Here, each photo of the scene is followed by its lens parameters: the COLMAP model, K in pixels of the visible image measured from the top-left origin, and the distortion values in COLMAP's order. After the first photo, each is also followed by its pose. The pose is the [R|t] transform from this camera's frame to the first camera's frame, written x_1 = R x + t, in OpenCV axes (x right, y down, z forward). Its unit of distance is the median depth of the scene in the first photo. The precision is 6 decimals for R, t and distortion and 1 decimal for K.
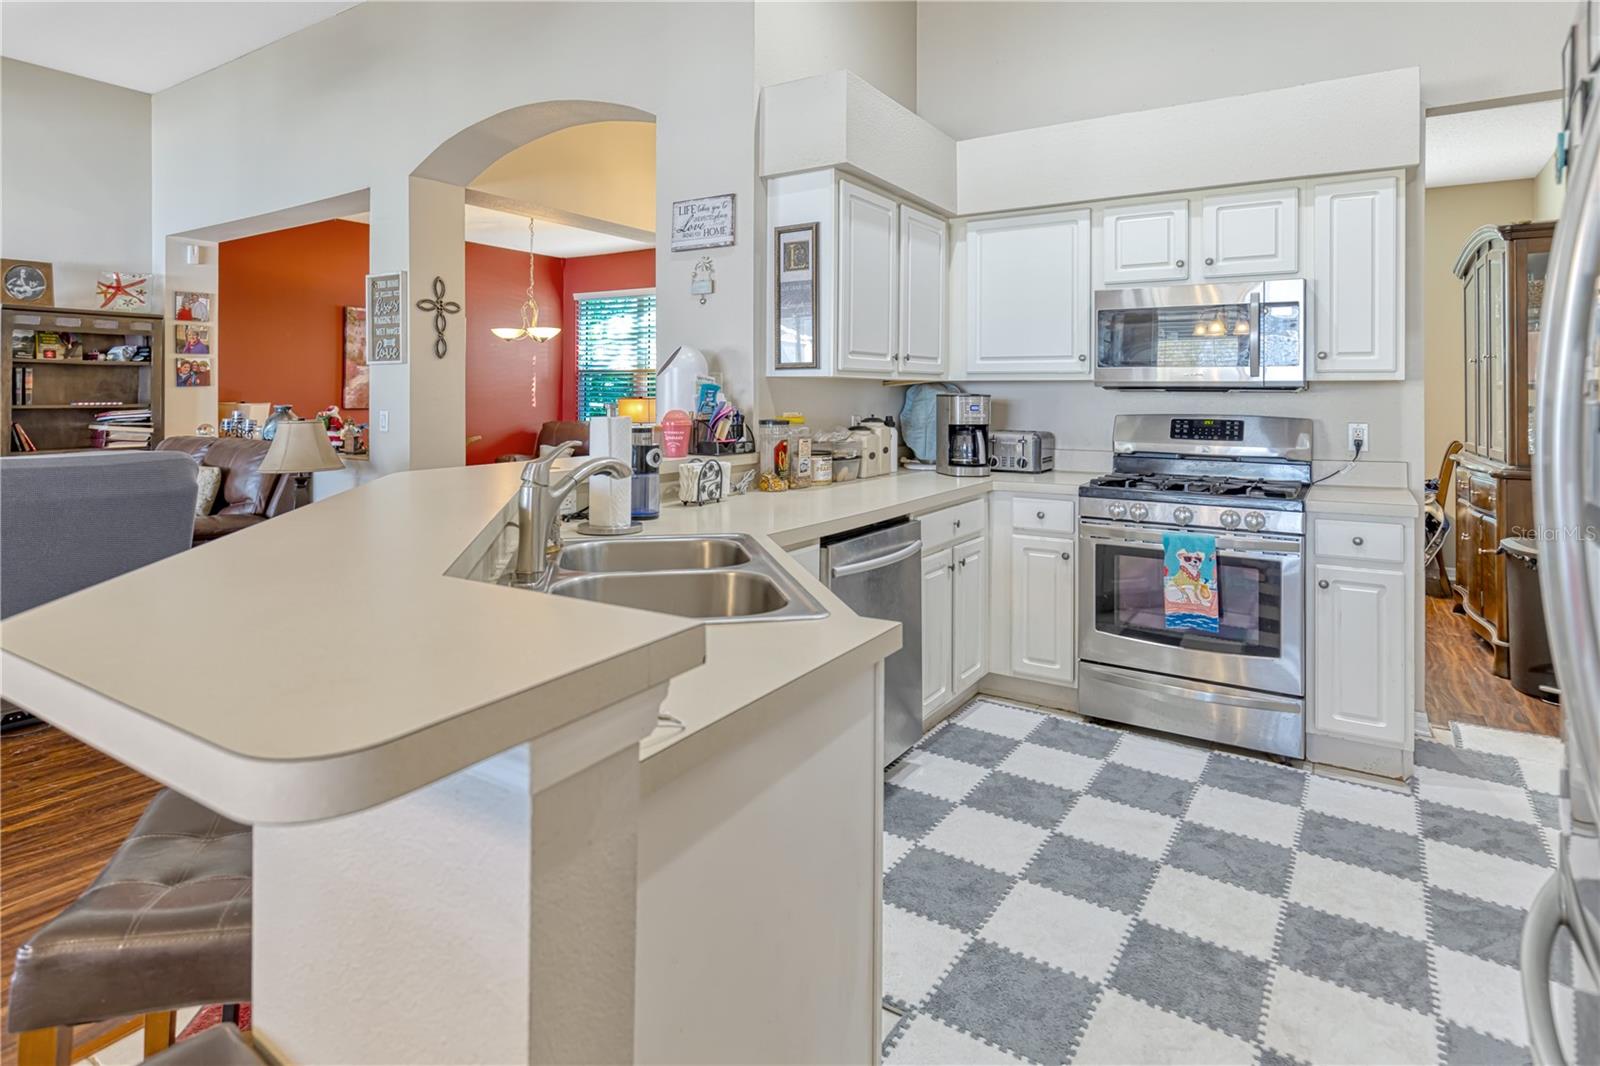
lens RADIAL K [[862.9, 0, 743.4], [0, 862.9, 528.4], [0, 0, 1]] dist [-0.005283, -0.000610]
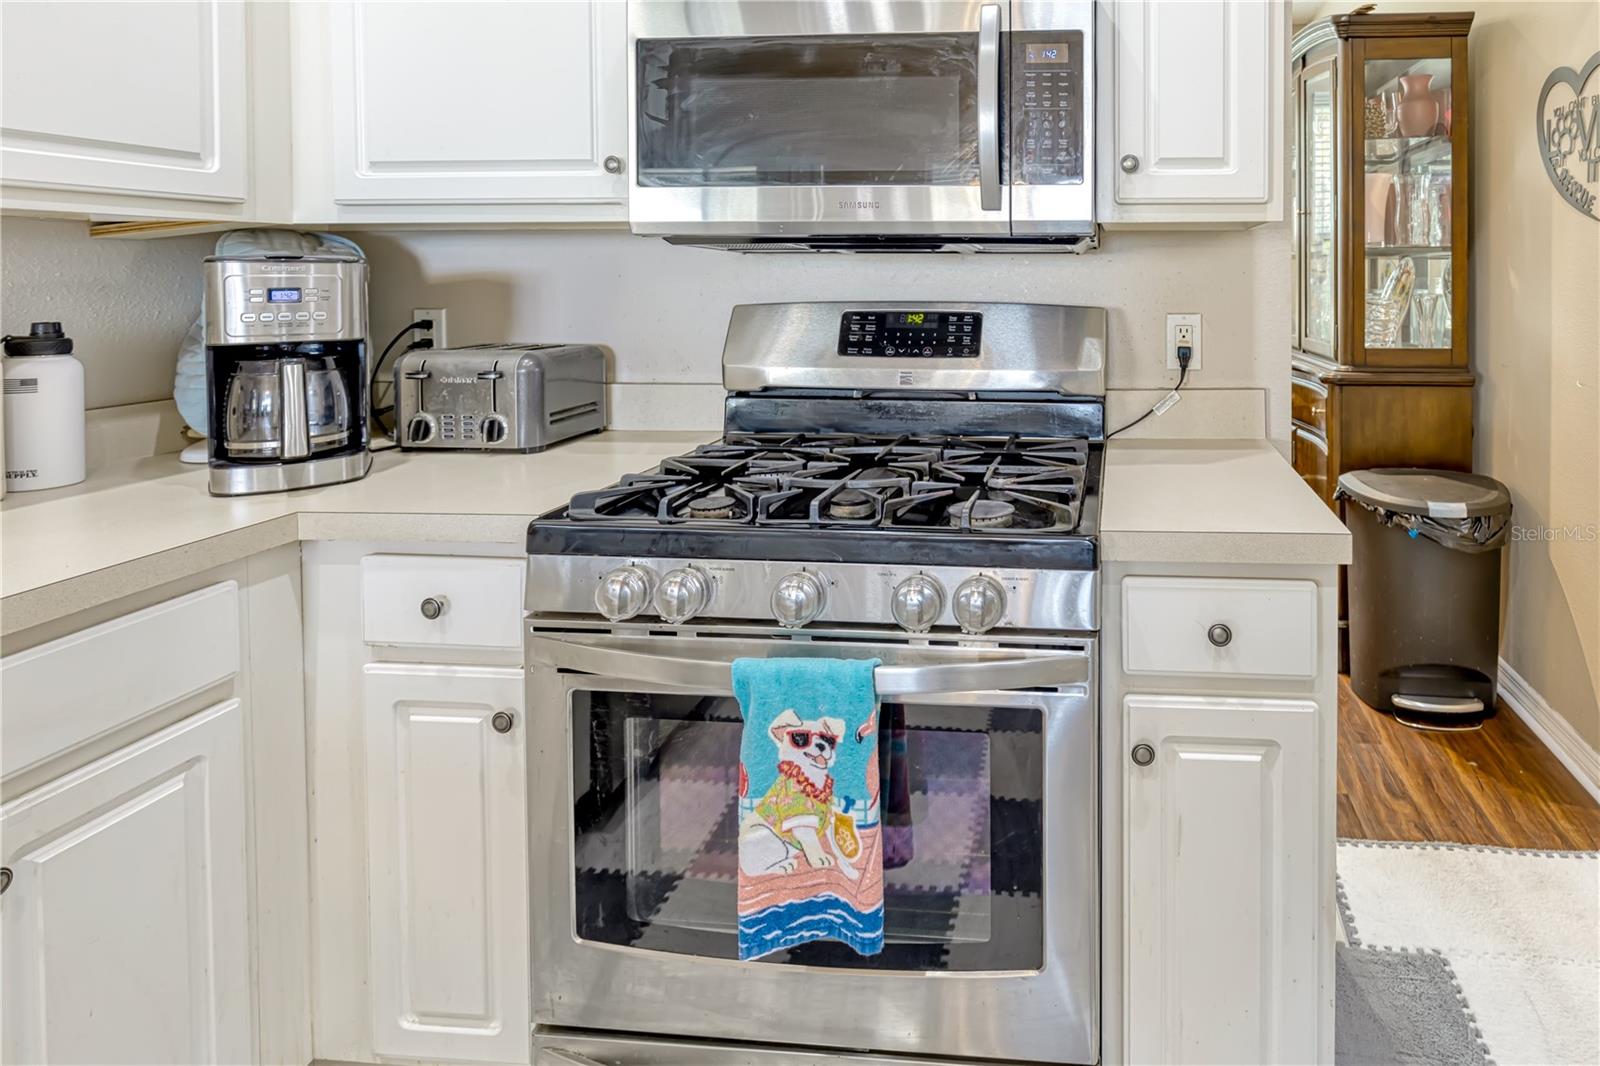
lens RADIAL K [[874.6, 0, 803.3], [0, 874.6, 535.8], [0, 0, 1]] dist [-0.003800, -0.000465]
pose [[0.963011, -0.083393, 0.256234, 0.374090], [0.048342, 0.988946, 0.140174, -0.080882], [-0.265091, -0.122602, 0.956397, 0.582220]]
